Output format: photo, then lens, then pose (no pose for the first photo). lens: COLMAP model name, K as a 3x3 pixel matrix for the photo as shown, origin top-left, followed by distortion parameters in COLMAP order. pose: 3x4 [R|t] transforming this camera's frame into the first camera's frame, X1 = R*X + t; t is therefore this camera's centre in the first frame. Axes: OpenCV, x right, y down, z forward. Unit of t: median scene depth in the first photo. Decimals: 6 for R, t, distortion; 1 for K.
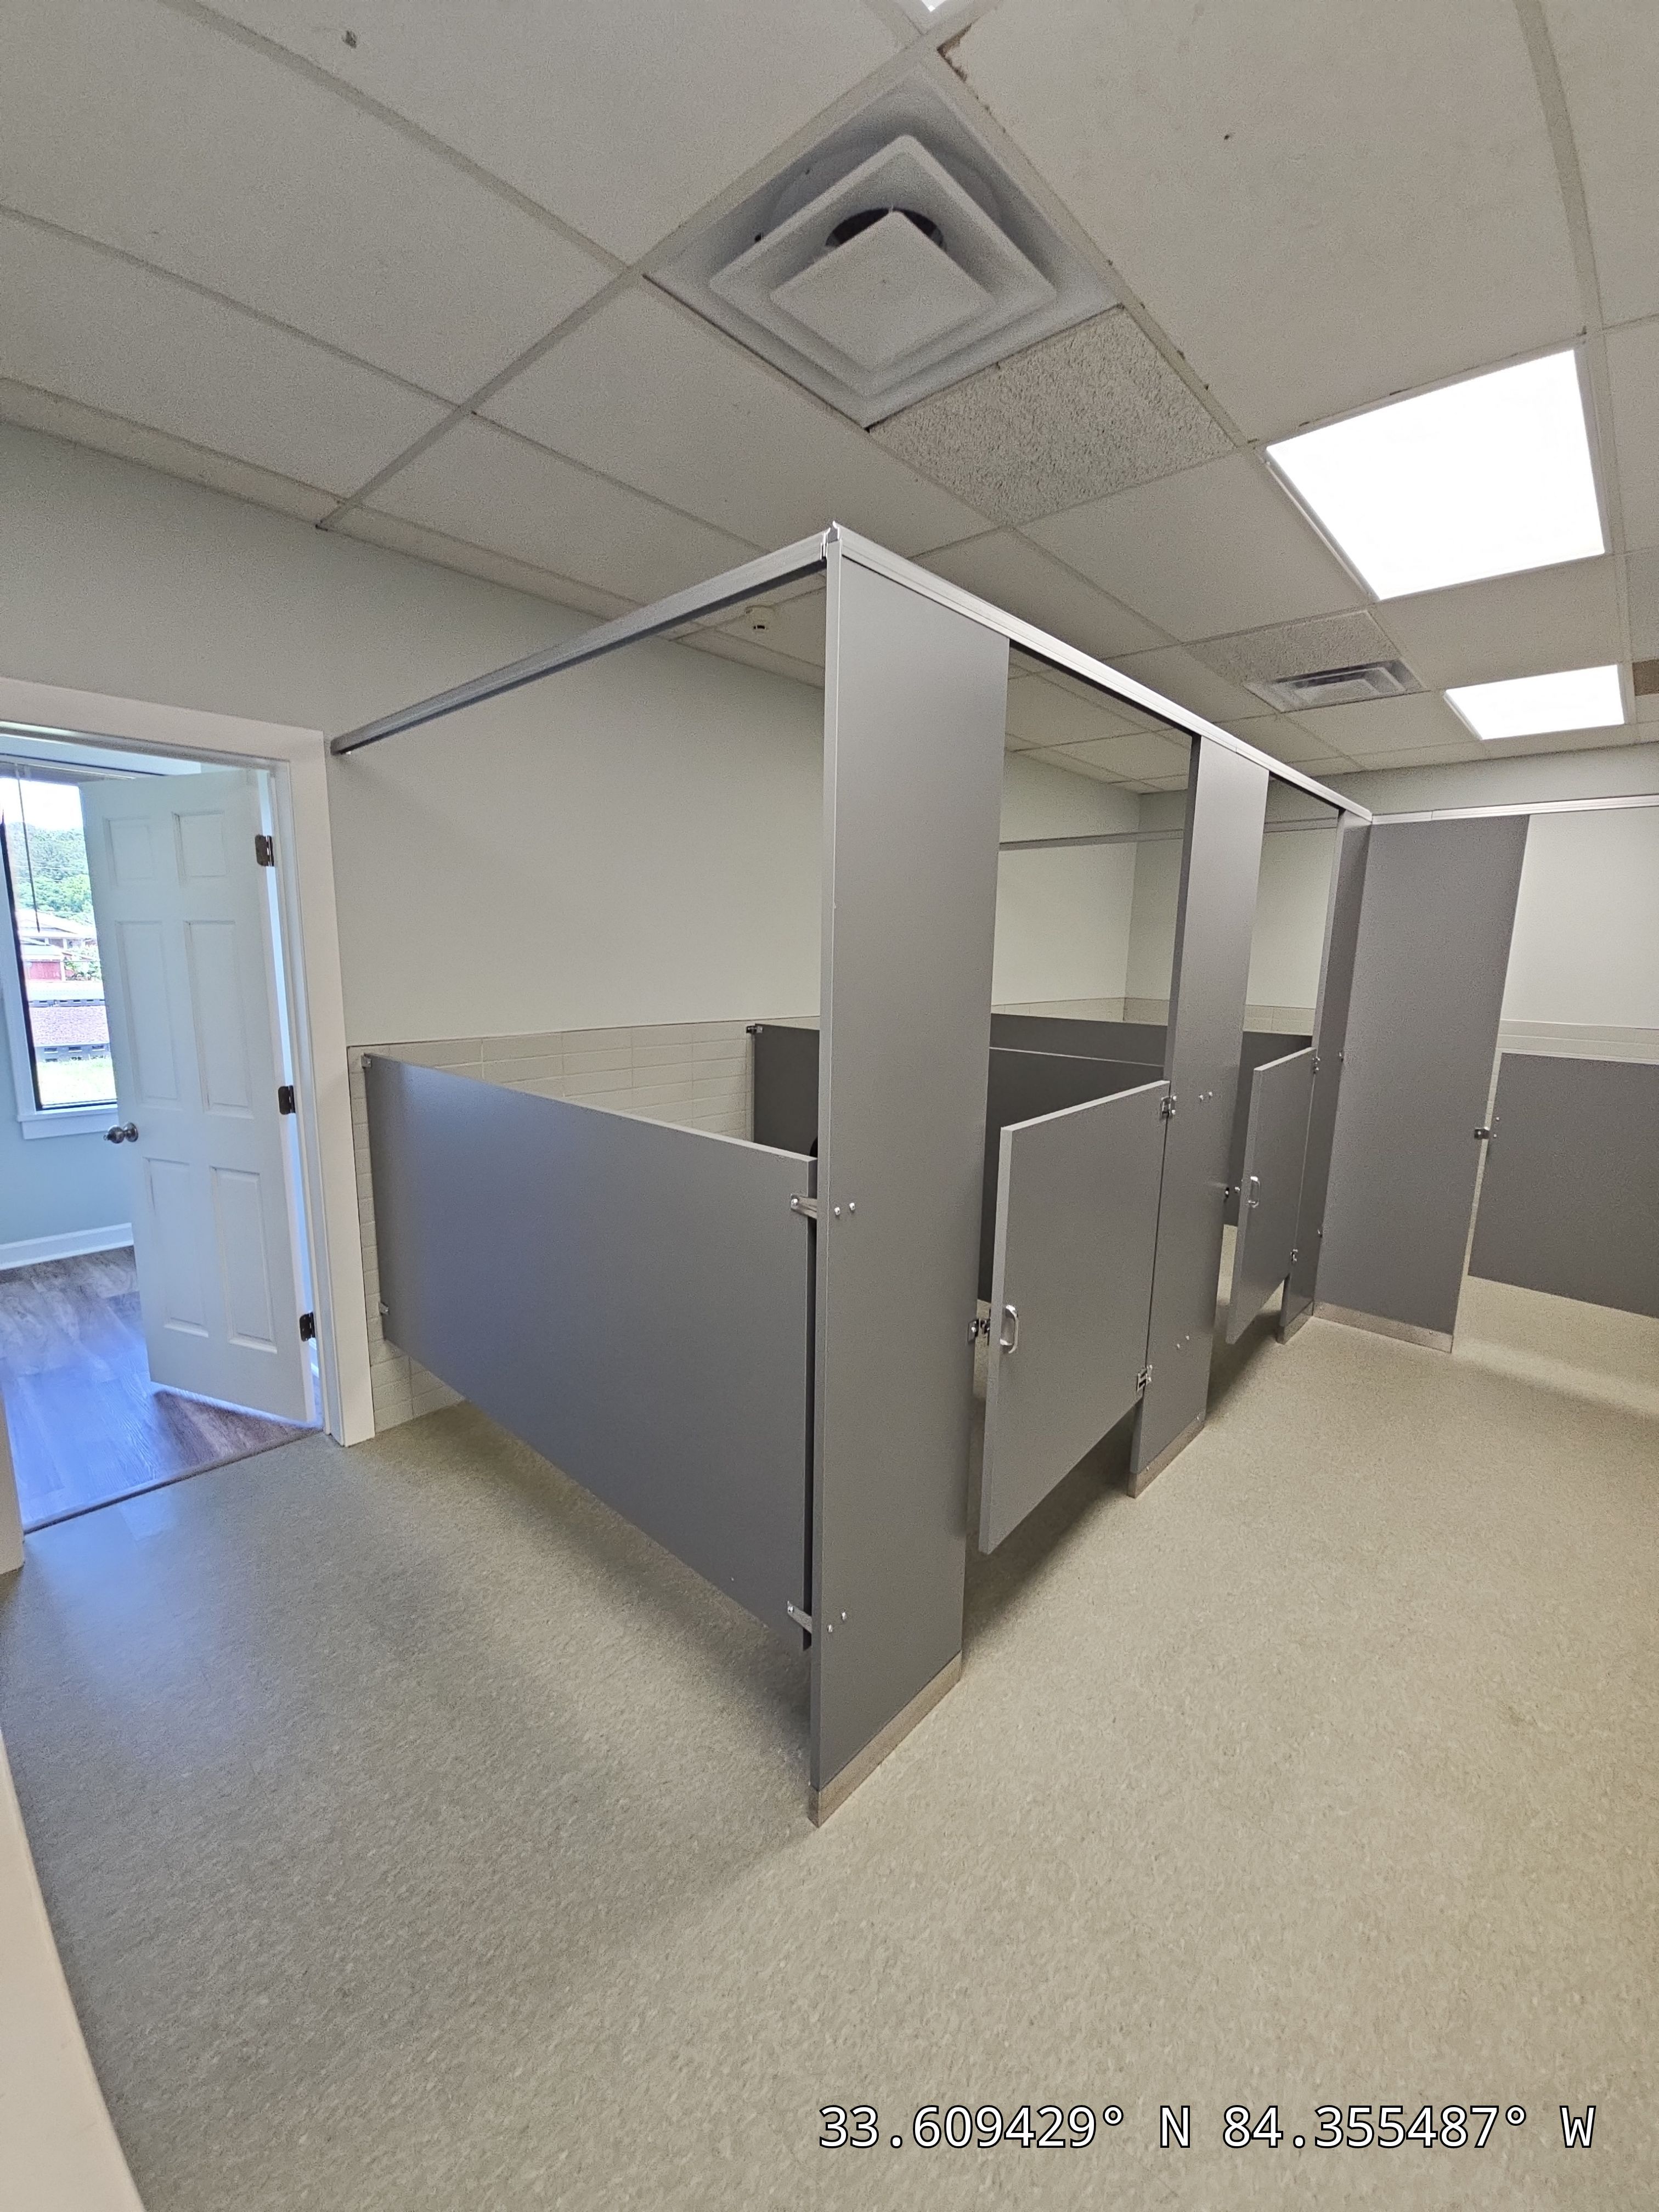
lens RADIAL K [[894.7, 0, 816.2], [0, 894.7, 1105.1], [0, 0, 1]] dist [0.001405, 0.000086]
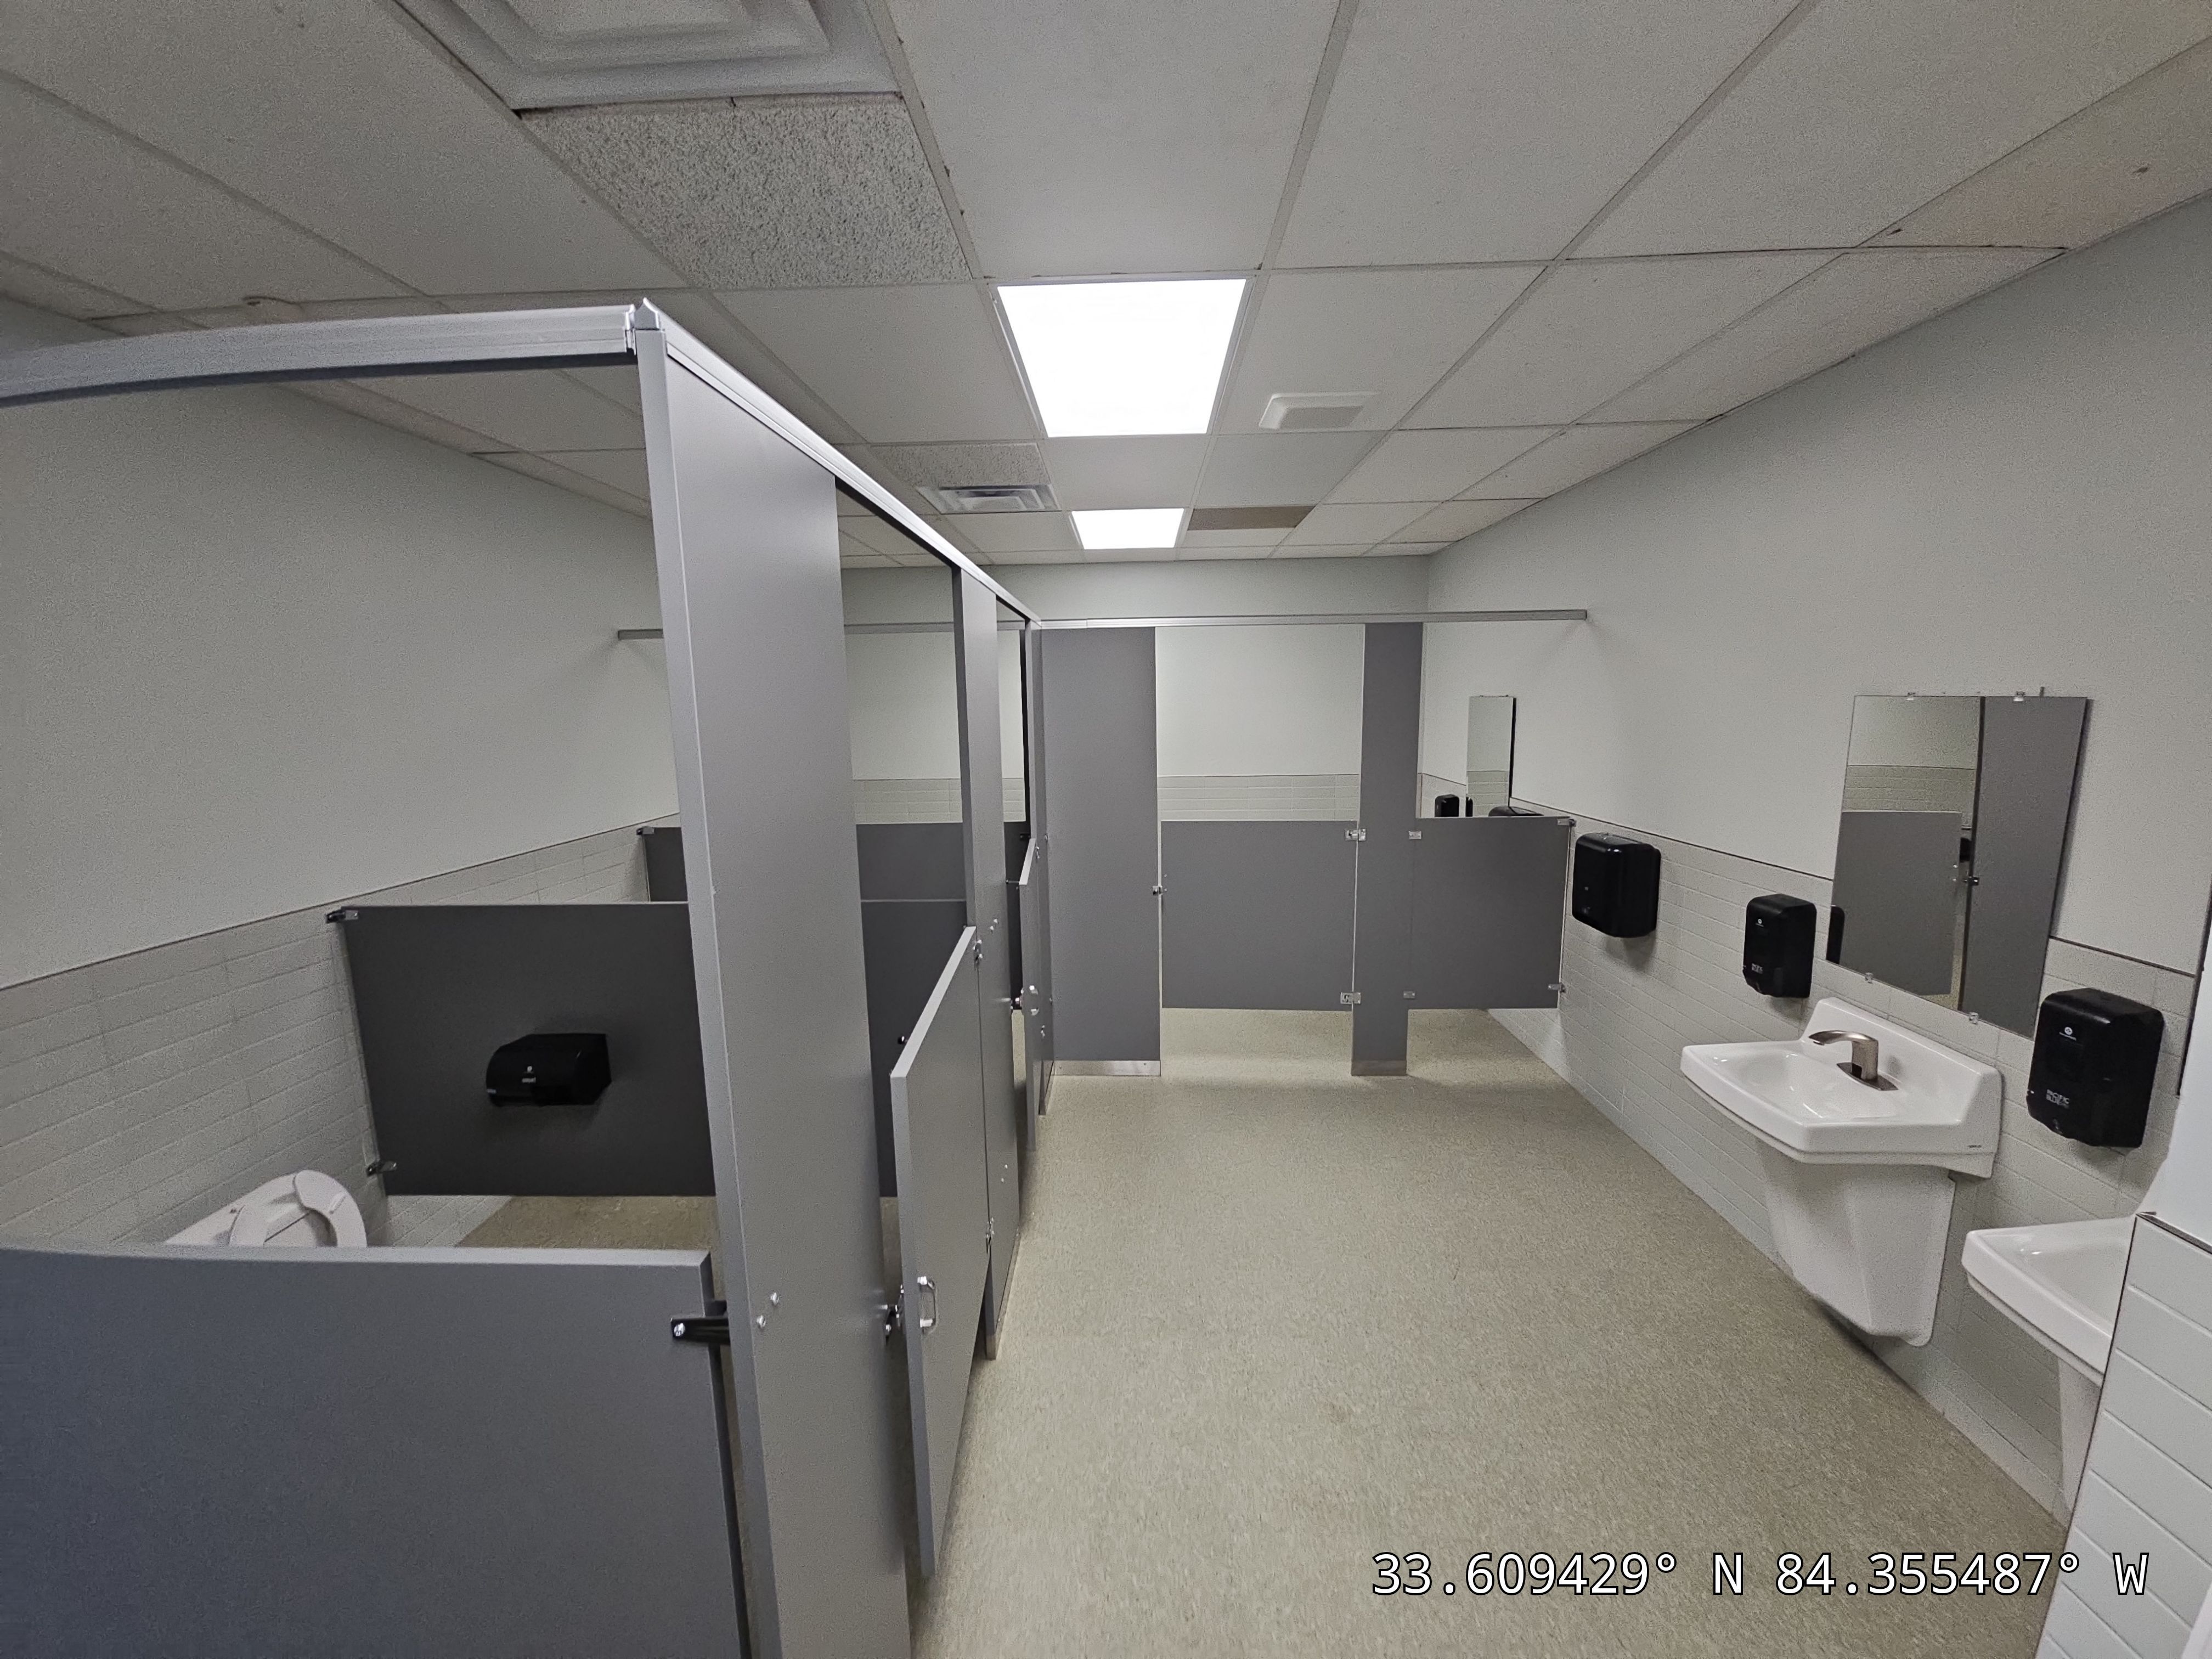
lens RADIAL K [[897.8, 0, 1106.0], [0, 897.8, 840.0], [0, 0, 1]] dist [-0.001157, -0.000161]
pose [[0.755193, -0.137373, 0.640946, -0.100901], [0.145878, 0.988494, 0.039983, -0.141811], [-0.639064, 0.063305, 0.766544, 0.188863]]
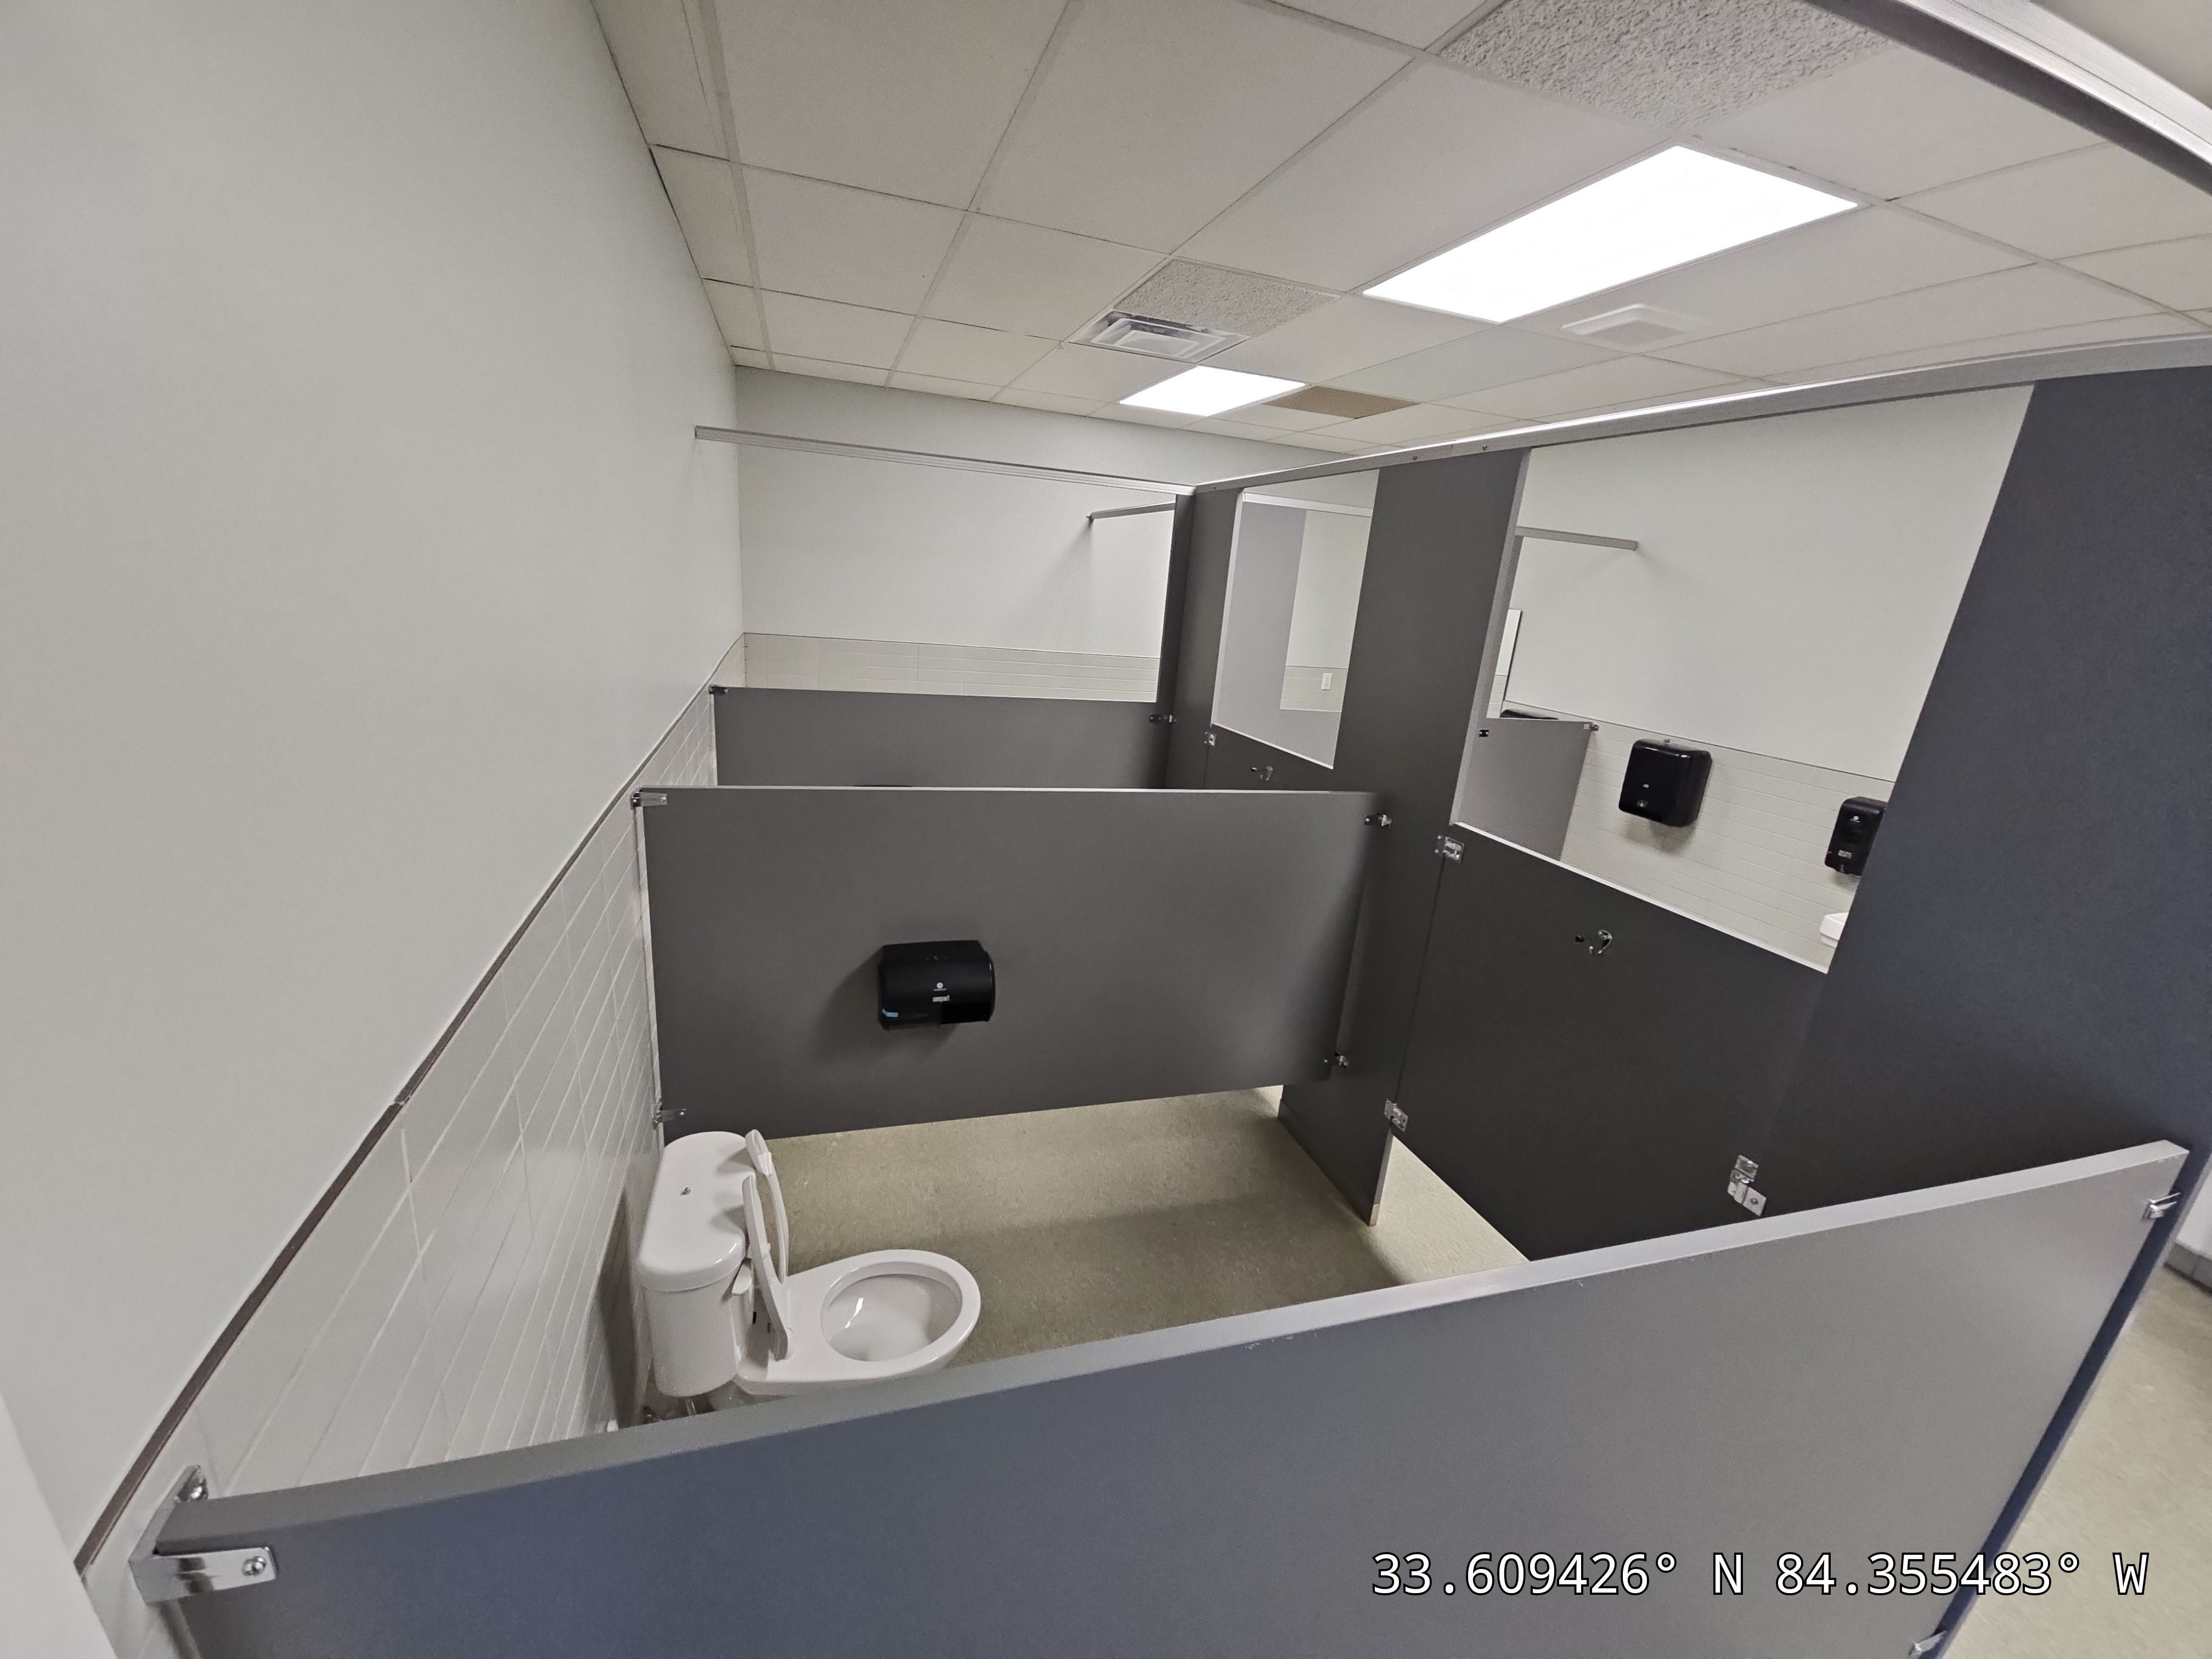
lens RADIAL K [[900.2, 0, 1082.8], [0, 900.2, 846.0], [0, 0, 1]] dist [-0.014771, -0.000507]
pose [[0.498159, -0.233133, 0.835156, -0.639775], [0.078940, 0.971371, 0.224071, -0.260487], [-0.863485, -0.045696, 0.502301, 0.922181]]
